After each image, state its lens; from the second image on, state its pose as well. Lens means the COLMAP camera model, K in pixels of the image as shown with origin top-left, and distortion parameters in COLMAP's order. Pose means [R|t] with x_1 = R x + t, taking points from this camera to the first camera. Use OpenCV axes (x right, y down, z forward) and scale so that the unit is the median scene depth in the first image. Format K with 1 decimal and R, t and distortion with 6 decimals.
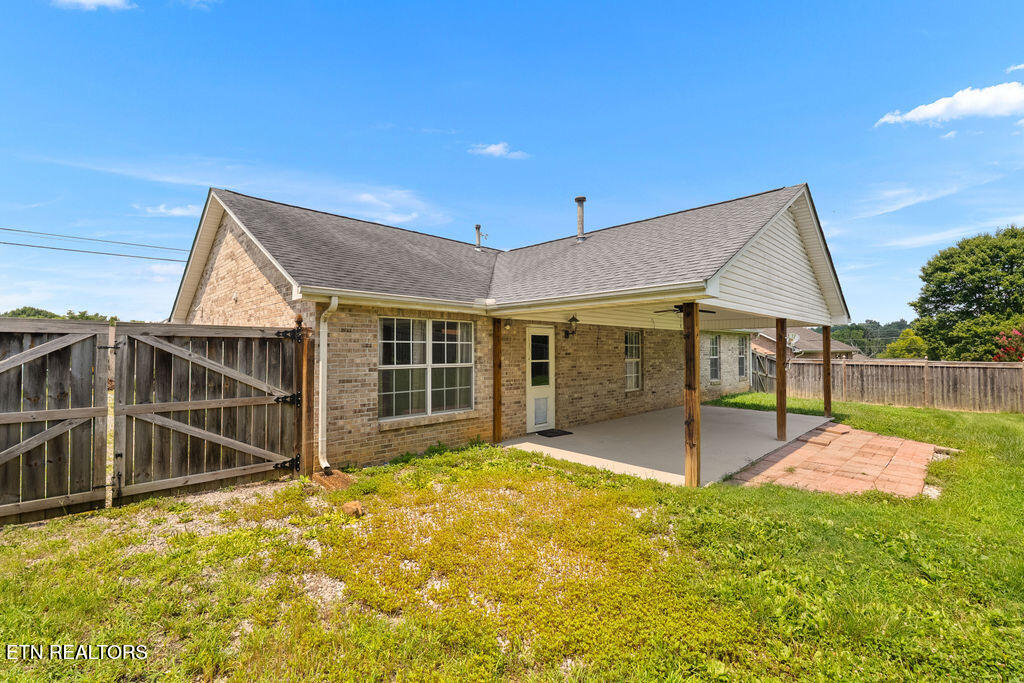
lens RADIAL K [[450.2, 0, 512.0], [0, 450.2, 337.9], [0, 0, 1]] dist [-0.003323, 0.001109]
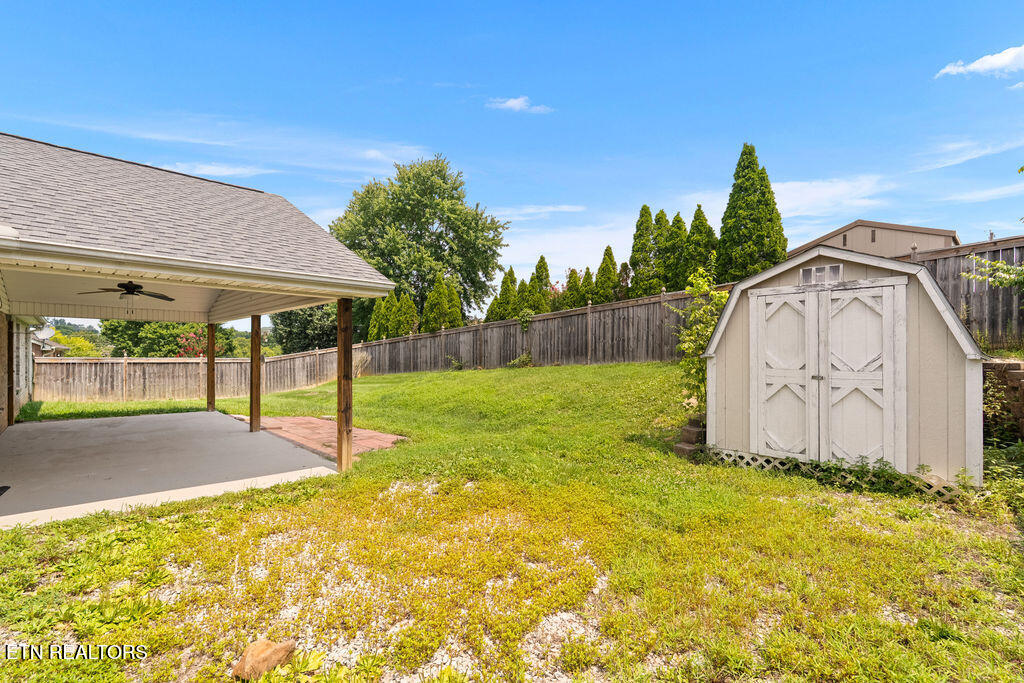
lens RADIAL K [[450.2, 0, 510.4], [0, 450.2, 351.7], [0, 0, 1]] dist [-0.003323, 0.001109]
pose [[0.012606, 0.002076, 0.999918, -0.625354], [-0.032169, 0.999481, -0.001669, 0.034851], [-0.999403, -0.032145, 0.012666, 0.561981]]
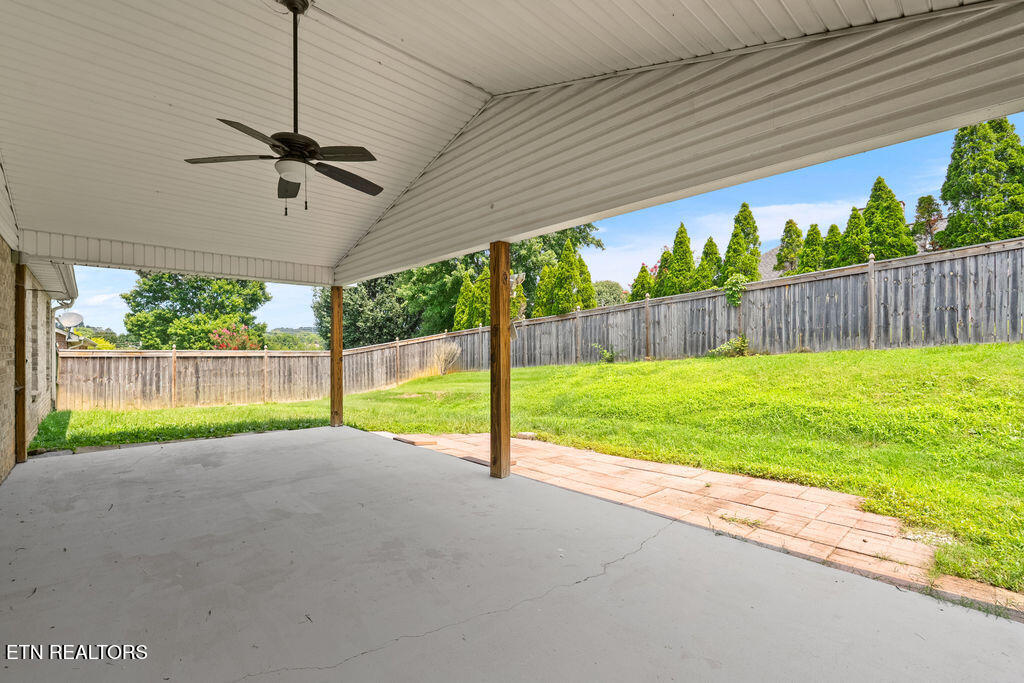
lens RADIAL K [[450.2, 0, 509.9], [0, 450.2, 345.5], [0, 0, 1]] dist [-0.003323, 0.001109]
pose [[0.034169, 0.012346, 0.999340, 0.108366], [-0.022513, 0.999679, -0.011581, 0.116638], [-0.999162, -0.022102, 0.034436, 1.376237]]
